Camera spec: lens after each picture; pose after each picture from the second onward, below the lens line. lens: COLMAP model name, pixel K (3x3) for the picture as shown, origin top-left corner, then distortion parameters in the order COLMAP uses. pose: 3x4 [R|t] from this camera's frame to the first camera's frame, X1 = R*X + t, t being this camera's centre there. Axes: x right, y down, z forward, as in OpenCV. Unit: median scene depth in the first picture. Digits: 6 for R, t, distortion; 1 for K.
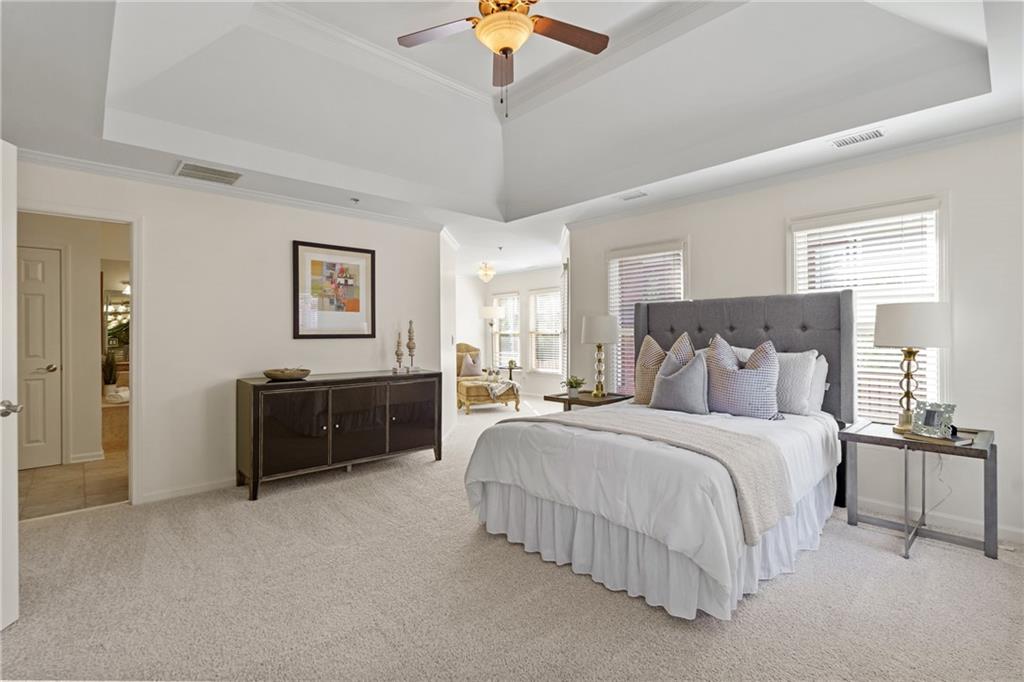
lens RADIAL K [[471.8, 0, 510.6], [0, 471.8, 337.7], [0, 0, 1]] dist [-0.007681, -0.000331]
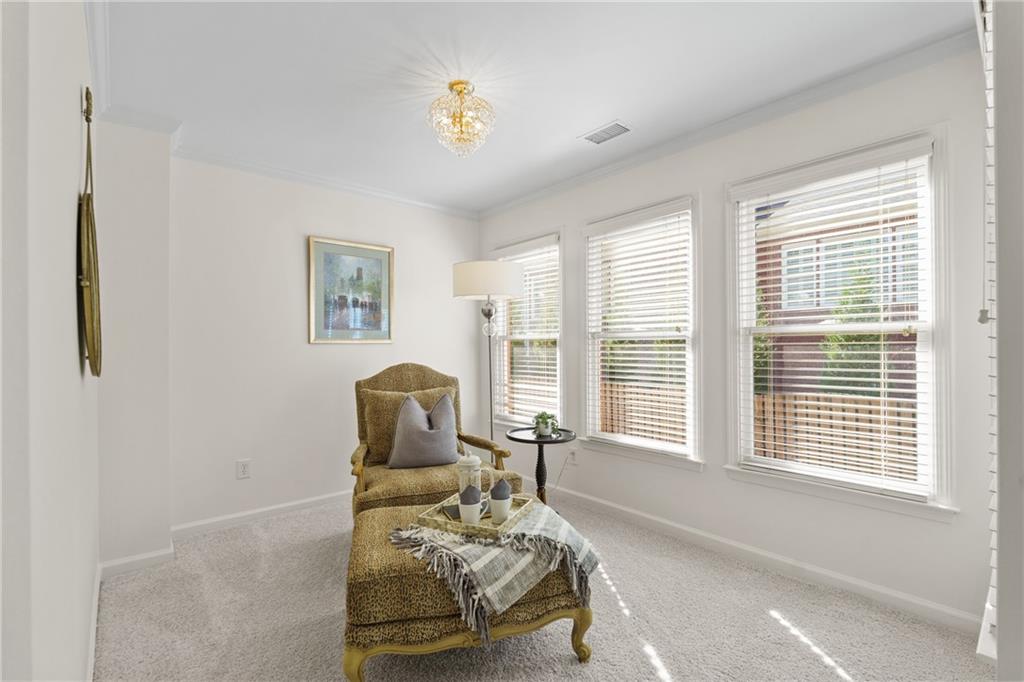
lens RADIAL K [[457.6, 0, 512.6], [0, 457.6, 345.3], [0, 0, 1]] dist [-0.005333, 0.001282]
pose [[0.999747, 0.006533, -0.021541, -0.013408], [-0.006673, 0.999957, -0.006434, -0.000902], [0.021498, 0.006576, 0.999747, 0.643350]]
